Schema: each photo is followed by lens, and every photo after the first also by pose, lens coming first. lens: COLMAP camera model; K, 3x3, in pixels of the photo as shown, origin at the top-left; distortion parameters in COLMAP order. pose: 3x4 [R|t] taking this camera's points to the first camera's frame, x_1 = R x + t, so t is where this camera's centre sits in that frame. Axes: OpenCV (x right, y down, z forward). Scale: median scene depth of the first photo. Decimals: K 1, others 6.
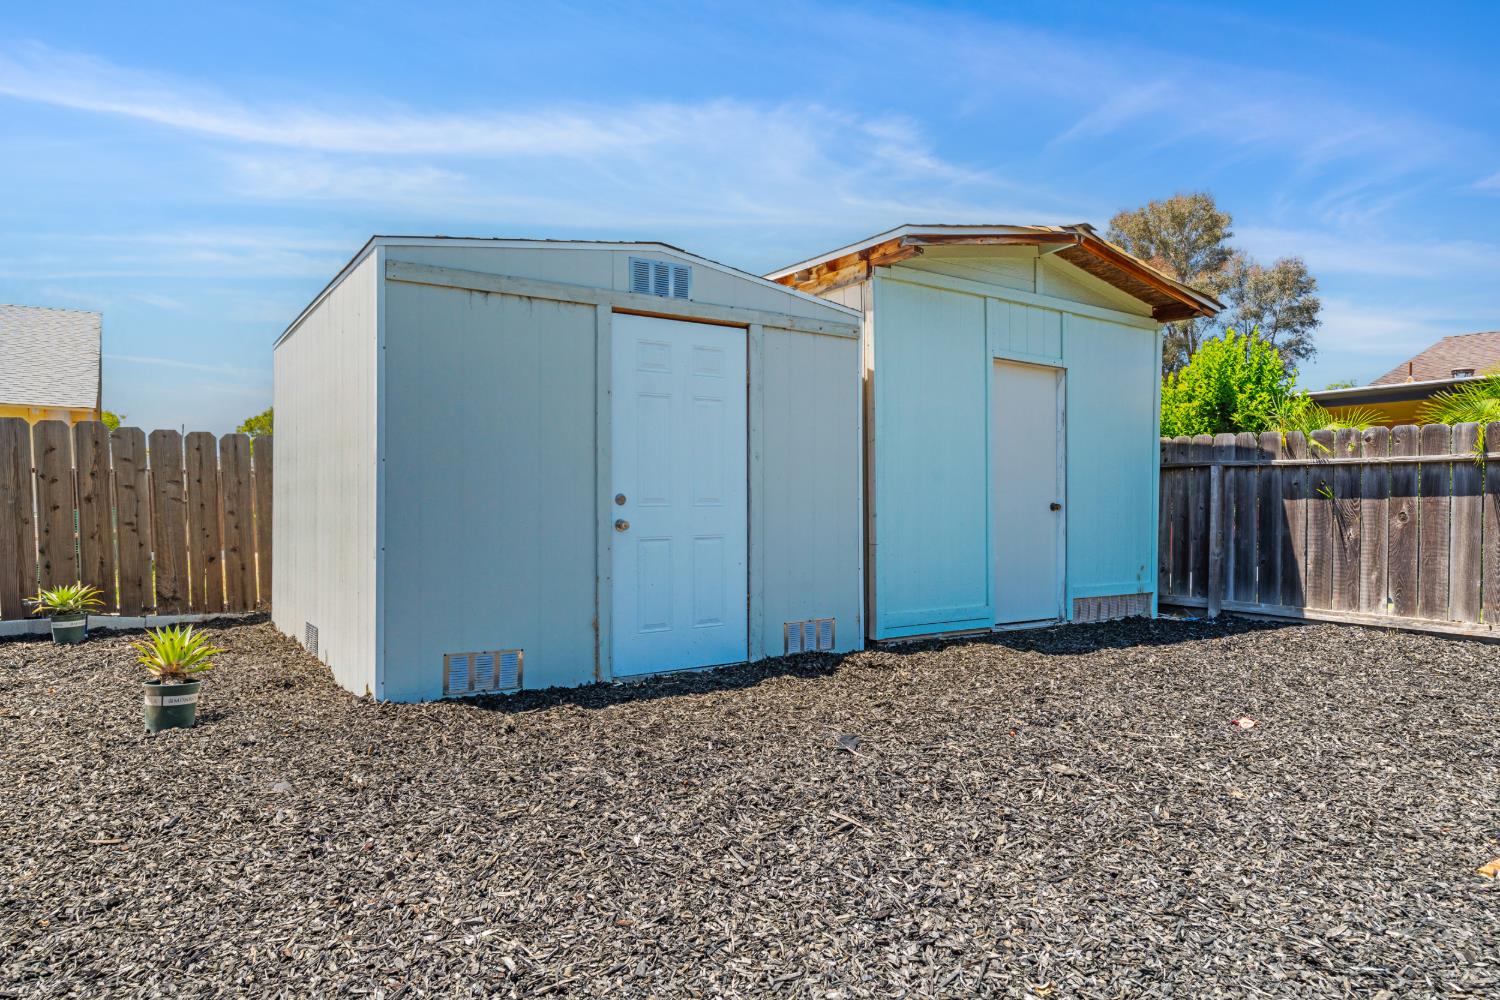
lens RADIAL K [[913.2, 0, 750.0], [0, 913.2, 500.0], [0, 0, 1]] dist [-0.000600, -0.000141]
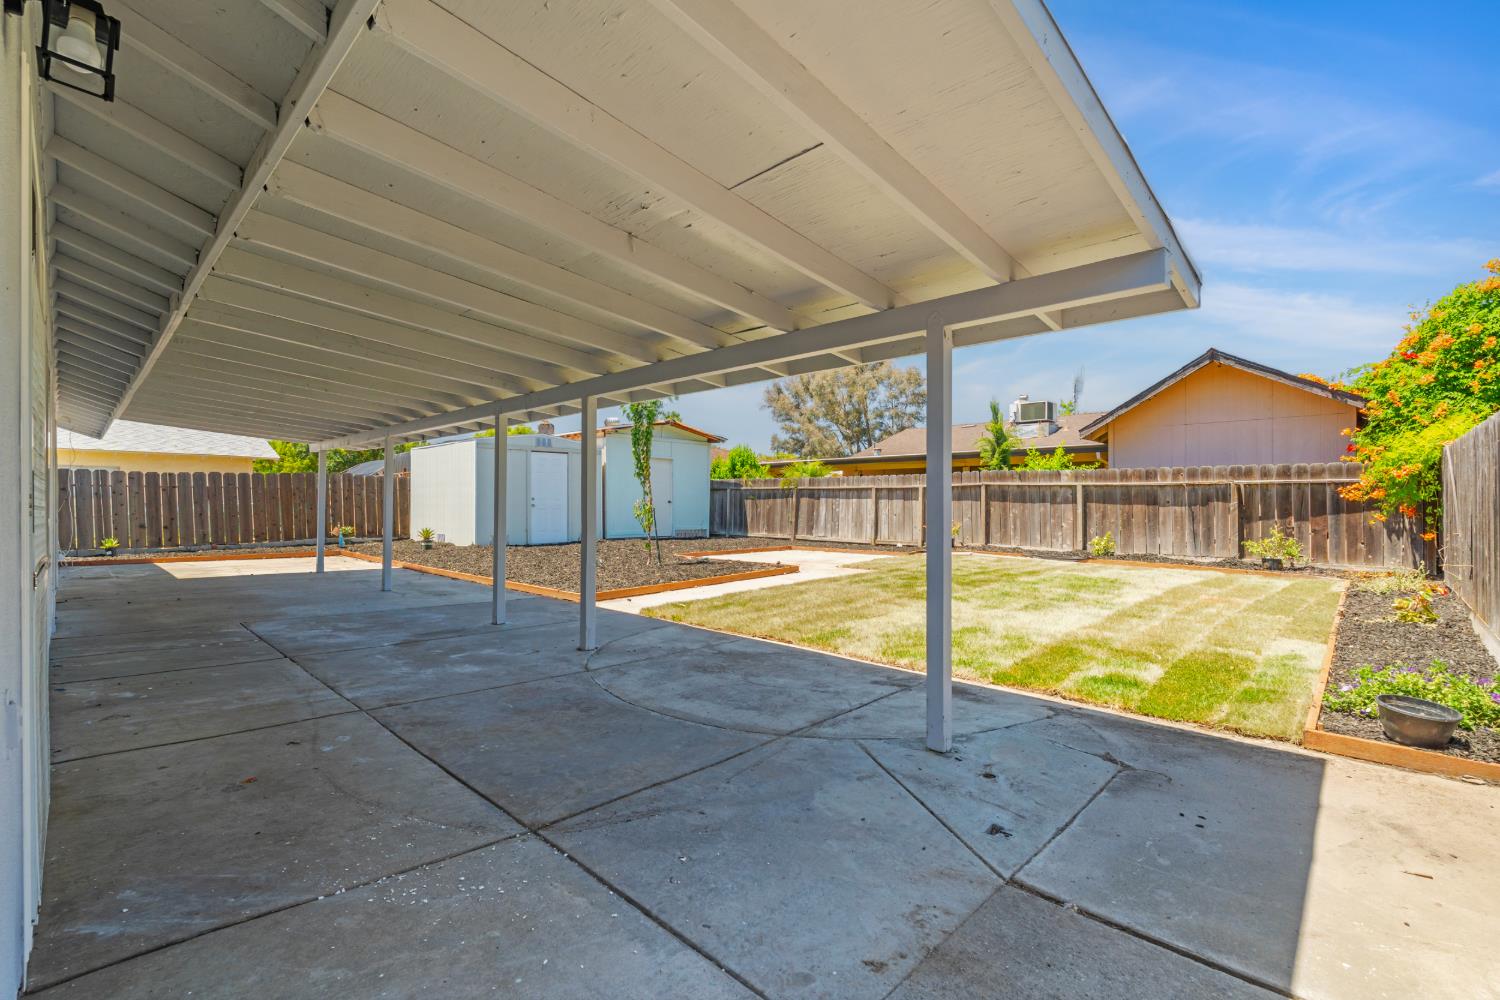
lens RADIAL K [[680.1, 0, 750.0], [0, 680.1, 500.0], [0, 0, 1]] dist [-0.000564, -0.000001]
pose [[0.981643, 0.003396, 0.190699, 0.160503], [-0.003108, 0.999994, -0.001809, 0.004677], [-0.190704, 0.001183, 0.981647, -1.517125]]
